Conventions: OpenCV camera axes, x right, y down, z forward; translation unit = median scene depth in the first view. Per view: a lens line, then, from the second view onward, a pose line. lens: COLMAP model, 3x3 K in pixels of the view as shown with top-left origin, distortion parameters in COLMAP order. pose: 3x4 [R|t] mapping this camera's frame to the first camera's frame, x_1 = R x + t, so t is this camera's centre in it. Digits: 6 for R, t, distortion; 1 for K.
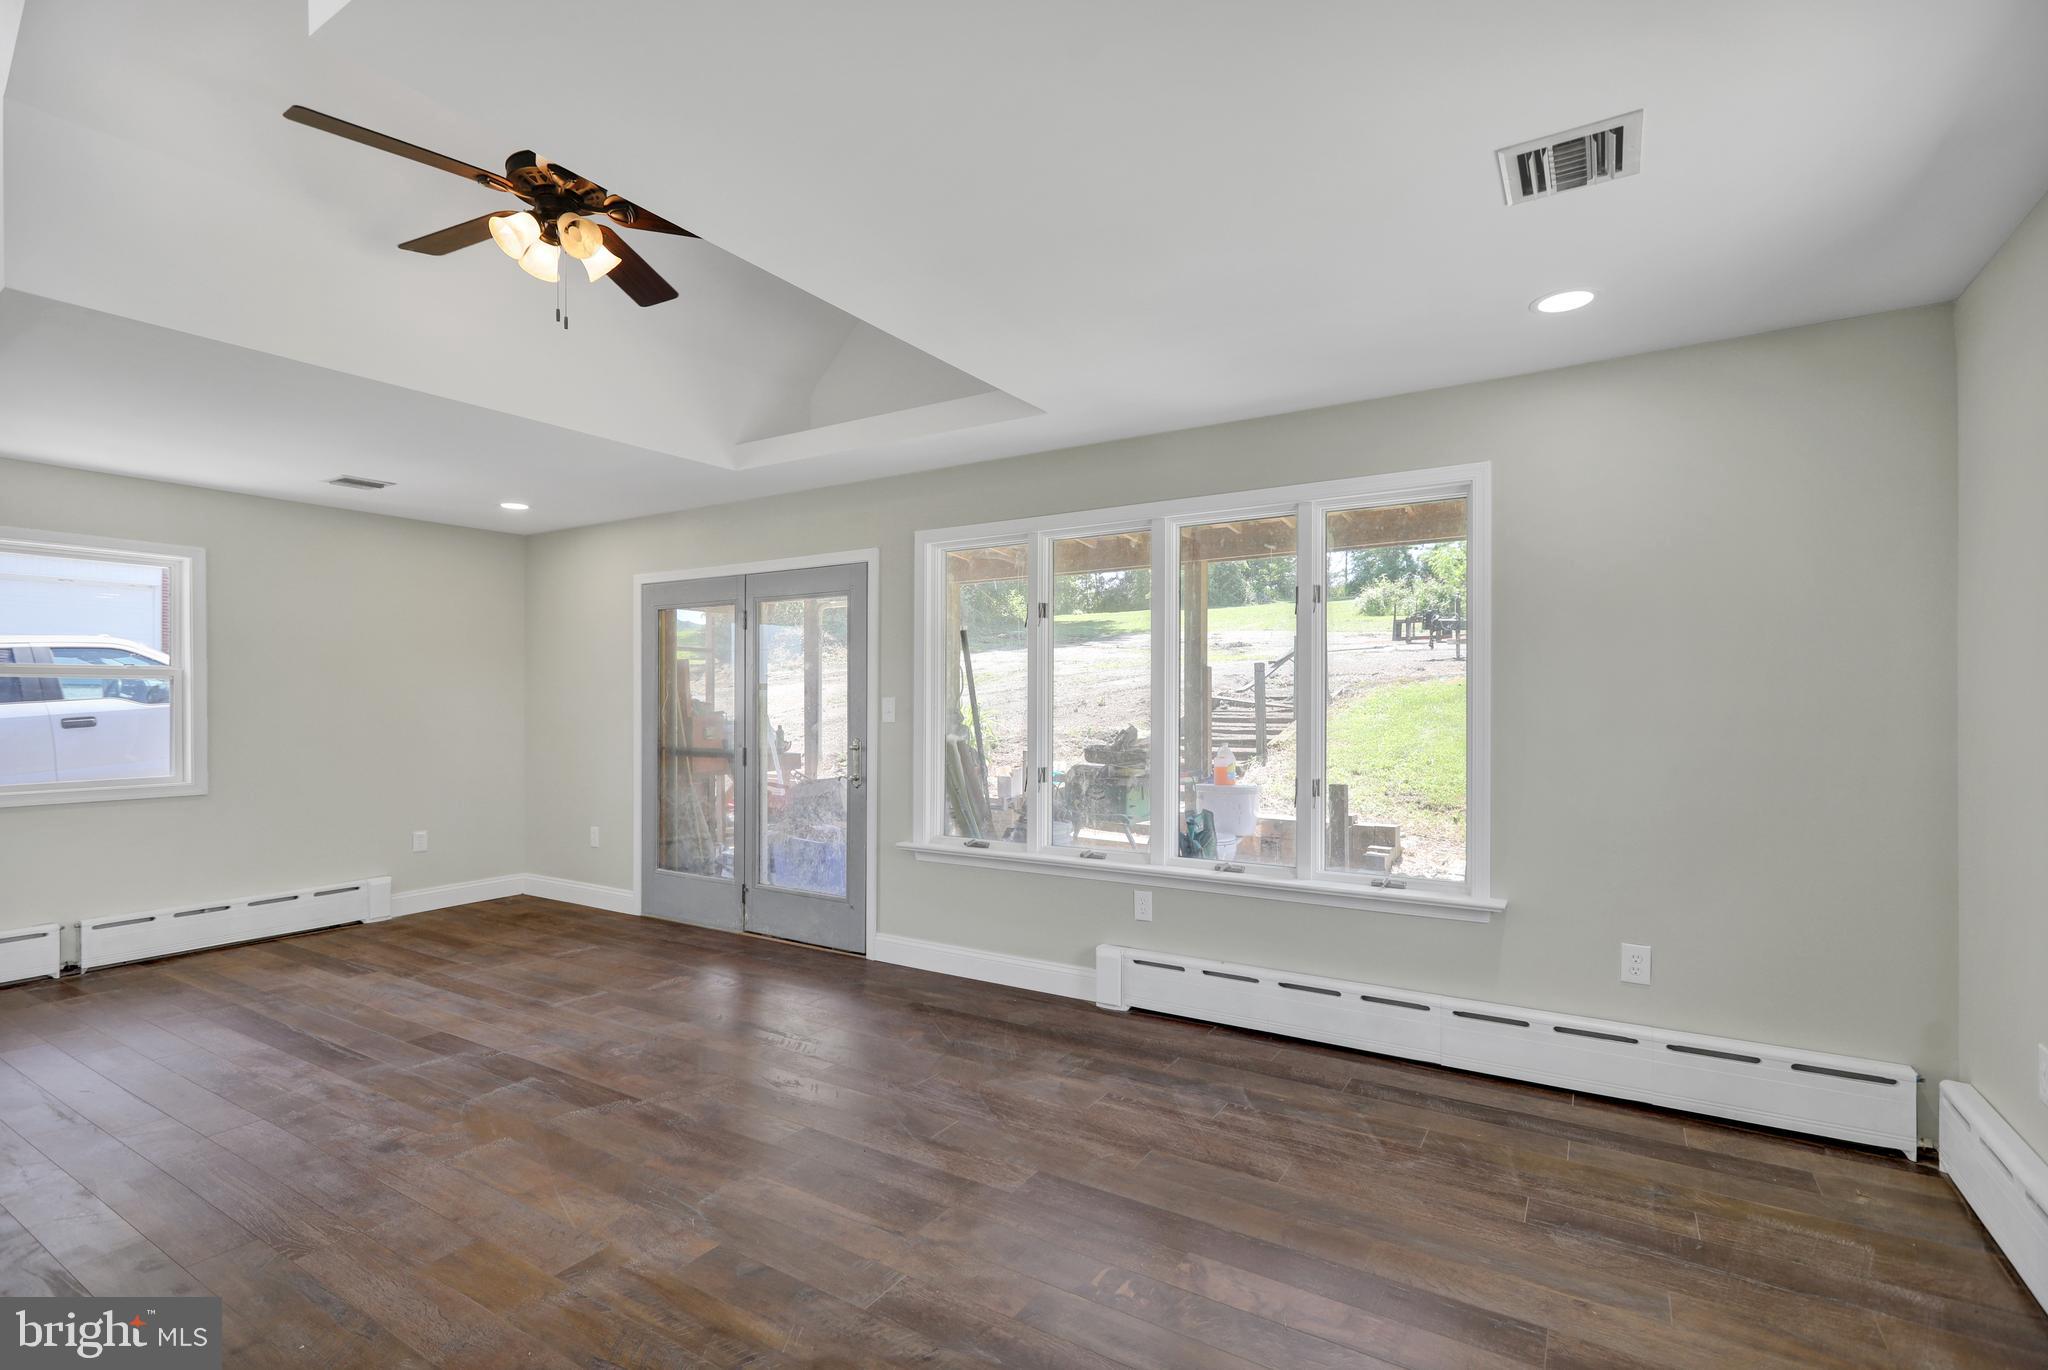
lens RADIAL K [[940.3, 0, 1017.7], [0, 940.3, 697.1], [0, 0, 1]] dist [0.001996, 0.001925]
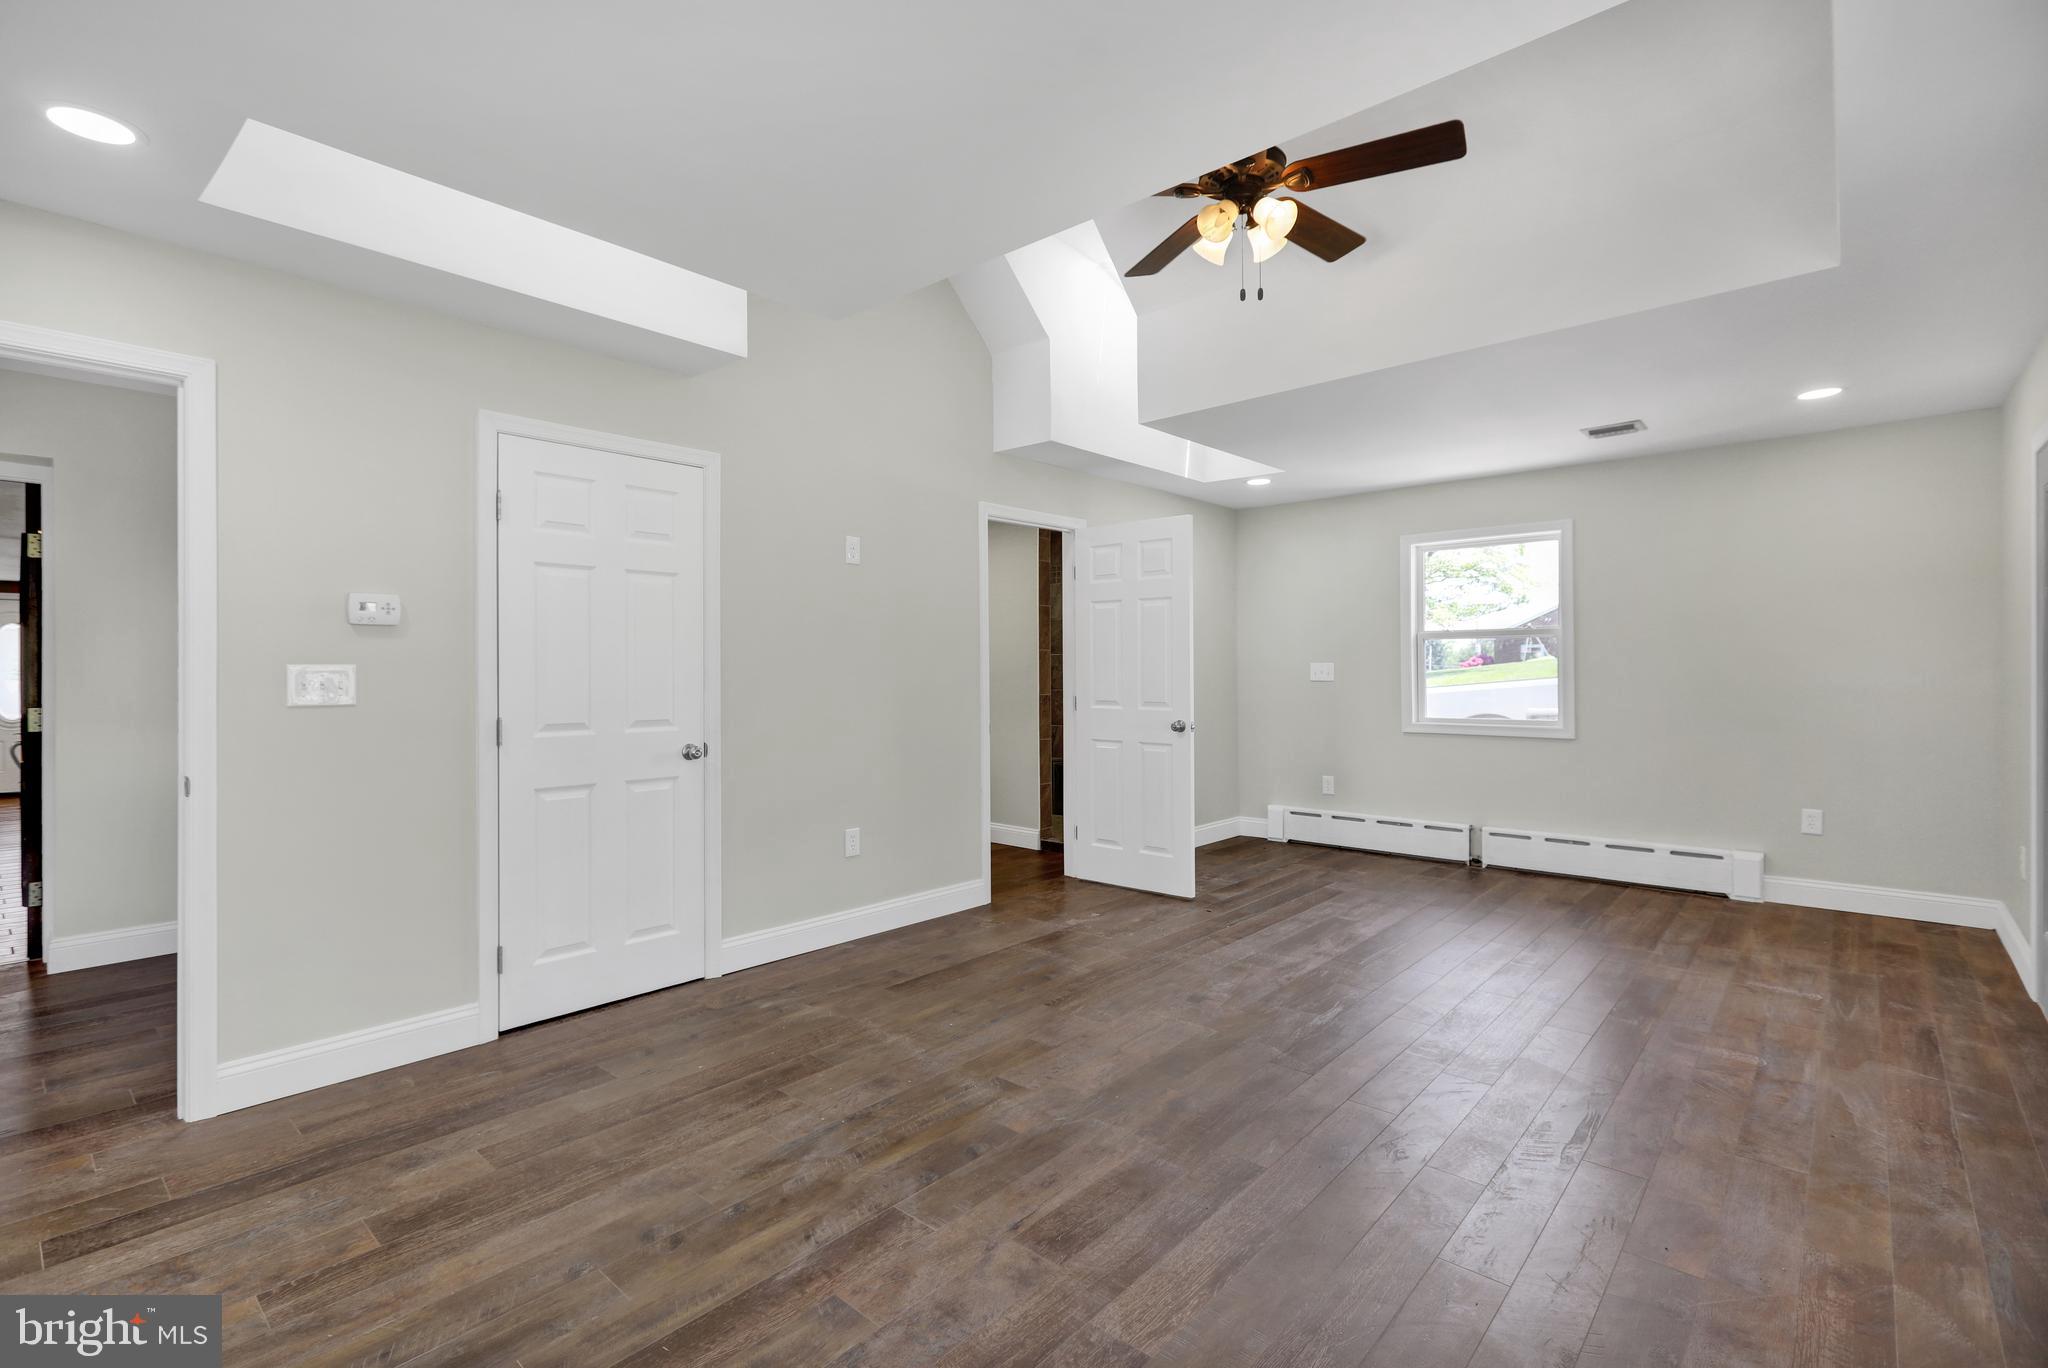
lens RADIAL K [[940.3, 0, 1016.7], [0, 940.3, 675.6], [0, 0, 1]] dist [0.001996, 0.001925]
pose [[-0.170535, 0.008873, -0.985312, 0.422633], [0.016132, 0.999851, 0.006212, 0.010529], [0.985220, -0.014835, -0.170653, 0.631788]]
